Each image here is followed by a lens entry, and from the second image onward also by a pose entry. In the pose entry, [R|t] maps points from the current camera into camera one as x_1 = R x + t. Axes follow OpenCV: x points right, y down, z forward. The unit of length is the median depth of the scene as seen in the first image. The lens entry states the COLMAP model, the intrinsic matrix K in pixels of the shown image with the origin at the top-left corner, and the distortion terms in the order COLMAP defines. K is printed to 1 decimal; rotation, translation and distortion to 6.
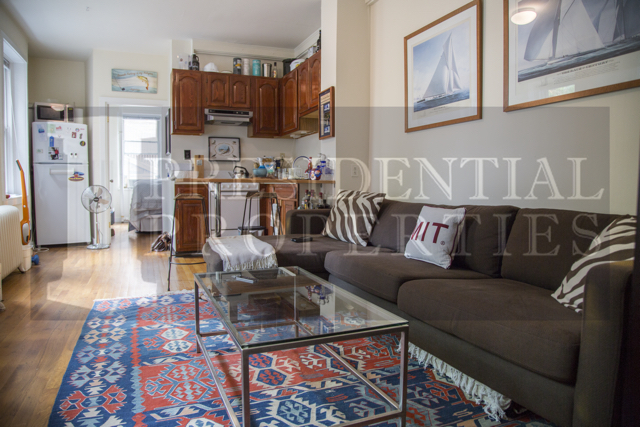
lens RADIAL K [[438.5, 0, 320.0], [0, 438.5, 213.5], [0, 0, 1]] dist [-0.098416, 0.003112]
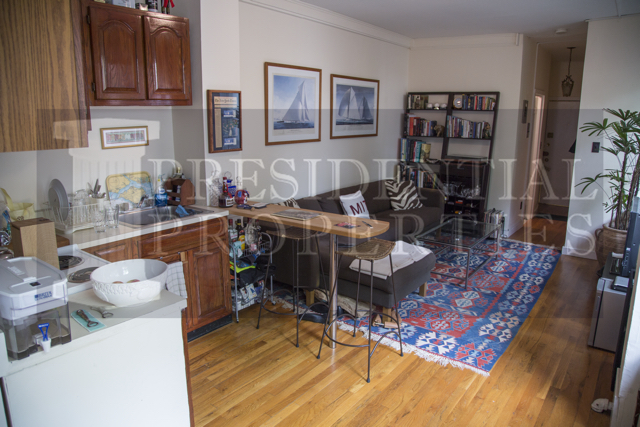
lens RADIAL K [[438.5, 0, 320.0], [0, 438.5, 213.5], [0, 0, 1]] dist [-0.098416, 0.003112]
pose [[-0.503596, -0.196819, 0.841221, -1.391464], [0.046614, 0.966096, 0.253941, -0.462831], [-0.862681, 0.167097, -0.477348, 2.256558]]
